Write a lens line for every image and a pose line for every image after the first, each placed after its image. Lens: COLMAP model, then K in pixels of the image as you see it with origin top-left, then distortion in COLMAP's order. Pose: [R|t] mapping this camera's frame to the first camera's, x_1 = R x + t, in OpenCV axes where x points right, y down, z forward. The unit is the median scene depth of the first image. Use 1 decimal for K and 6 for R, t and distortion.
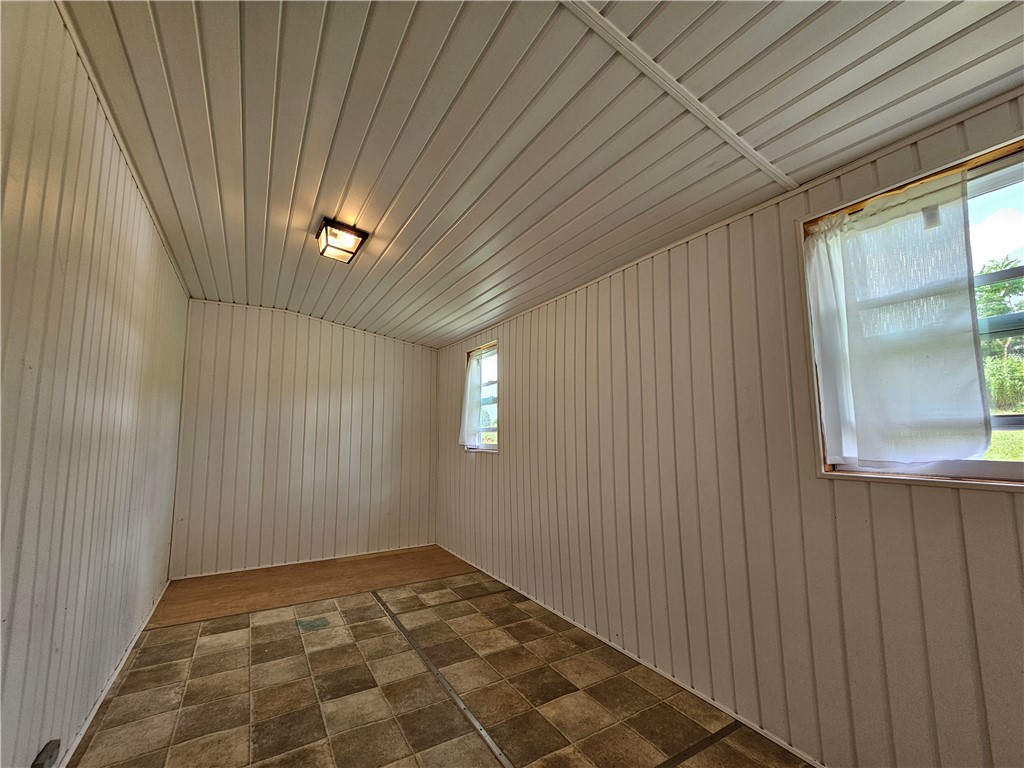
lens RADIAL K [[422.4, 0, 509.5], [0, 422.4, 388.2], [0, 0, 1]] dist [0.001467, 0.000671]
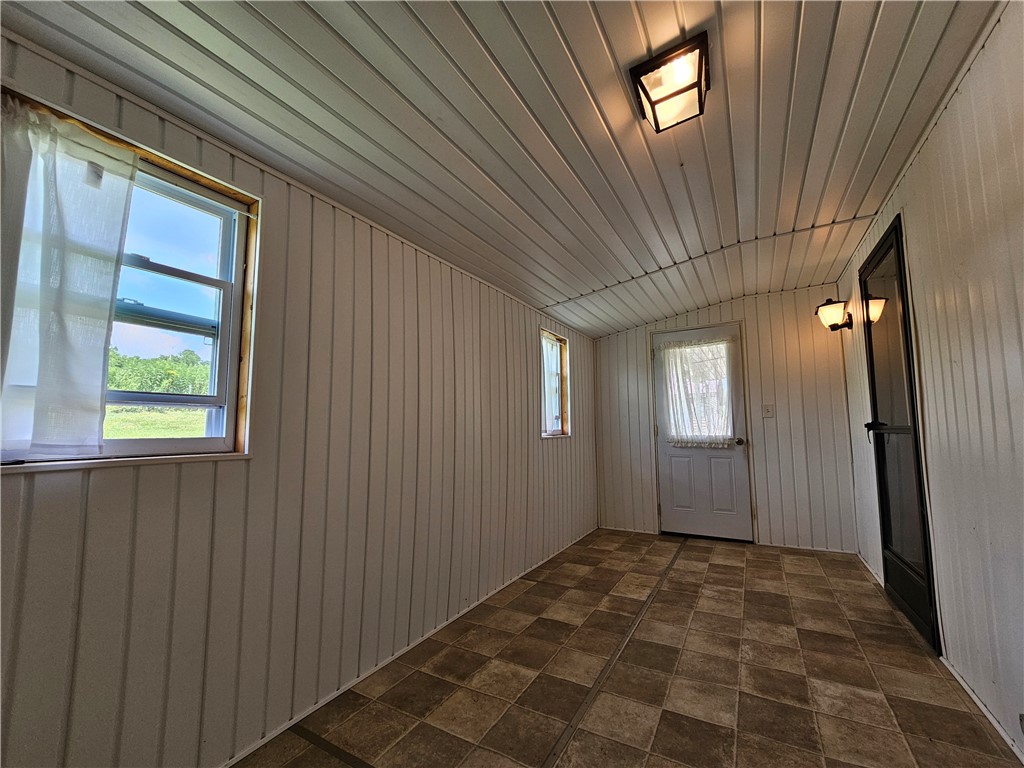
lens RADIAL K [[422.4, 0, 509.5], [0, 422.4, 388.2], [0, 0, 1]] dist [0.001467, 0.000671]
pose [[-0.476593, 0.089464, 0.874560, -0.906177], [-0.086429, 0.985221, -0.147884, 0.213549], [-0.874865, -0.146068, -0.461817, 1.654002]]
